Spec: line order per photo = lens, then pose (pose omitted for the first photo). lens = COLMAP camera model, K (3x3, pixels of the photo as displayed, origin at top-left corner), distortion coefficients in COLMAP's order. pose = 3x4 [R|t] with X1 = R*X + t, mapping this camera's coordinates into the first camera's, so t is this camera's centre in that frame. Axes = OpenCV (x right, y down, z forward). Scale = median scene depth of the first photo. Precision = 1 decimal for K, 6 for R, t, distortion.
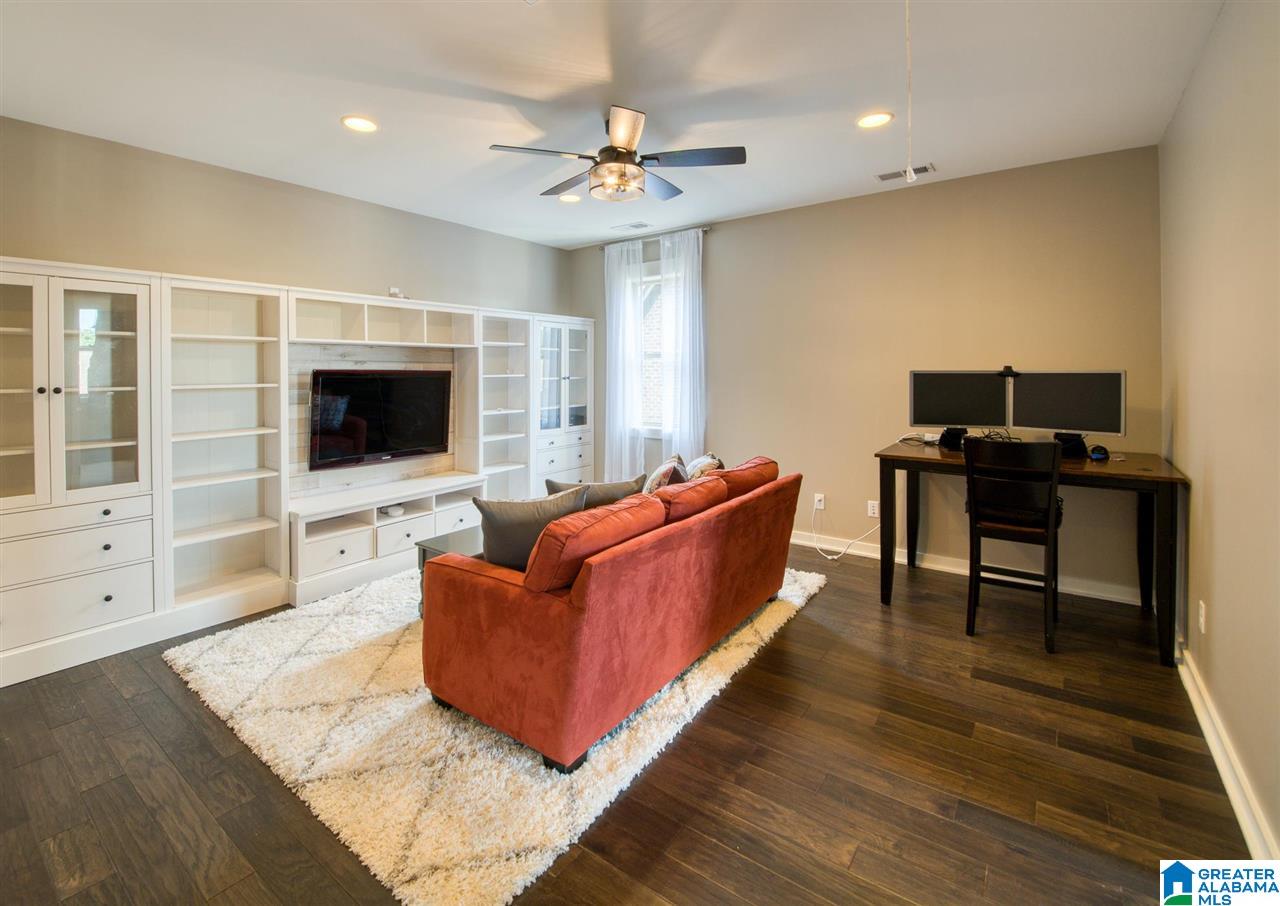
lens RADIAL K [[561.7, 0, 635.5], [0, 561.7, 374.9], [0, 0, 1]] dist [0.025317, -0.000062]
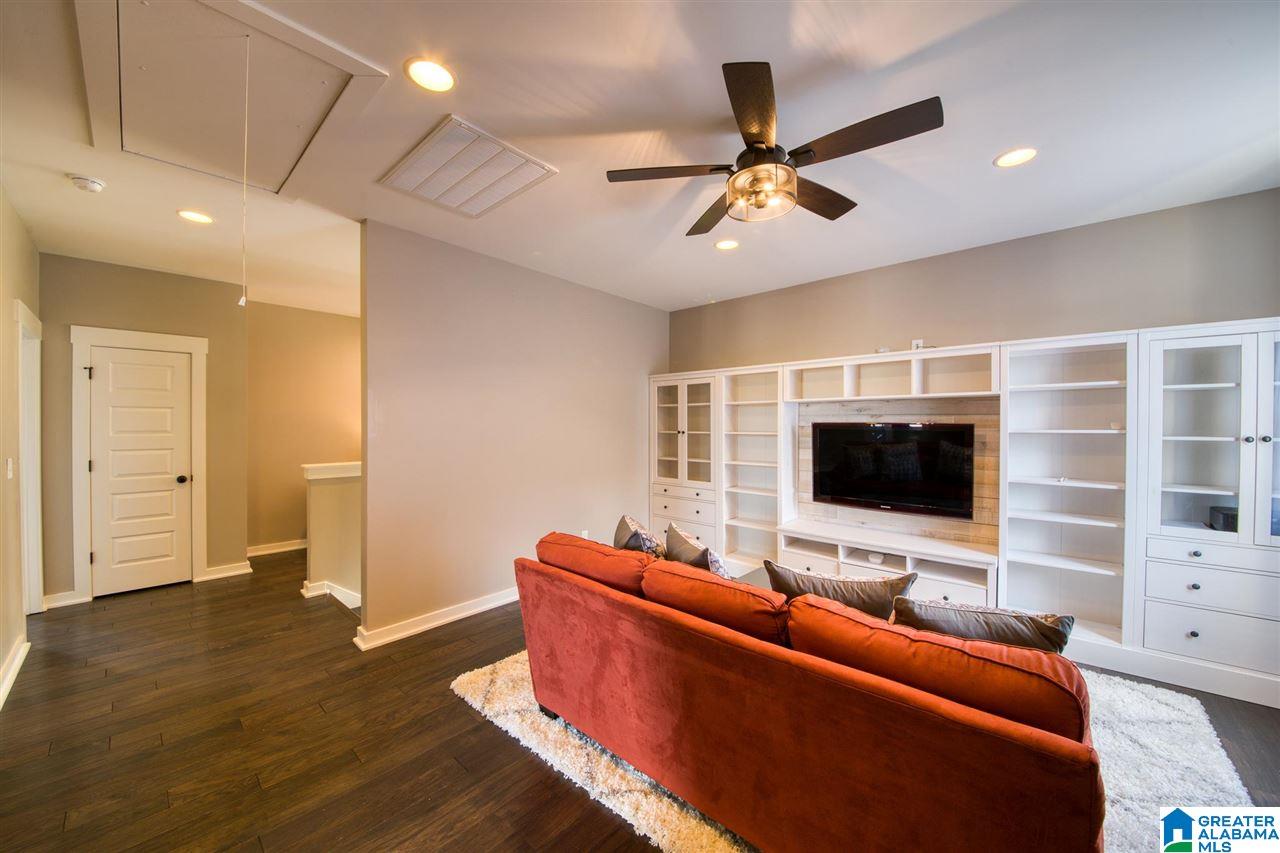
lens RADIAL K [[473.3, 0, 640.0], [0, 473.3, 426.5], [0, 0, 1]] dist [0.000458, 0.000028]
pose [[-0.096478, 0.011474, -0.995269, 0.722158], [-0.008059, 0.999892, 0.012308, -0.013745], [0.995302, 0.009208, -0.096375, 0.958562]]
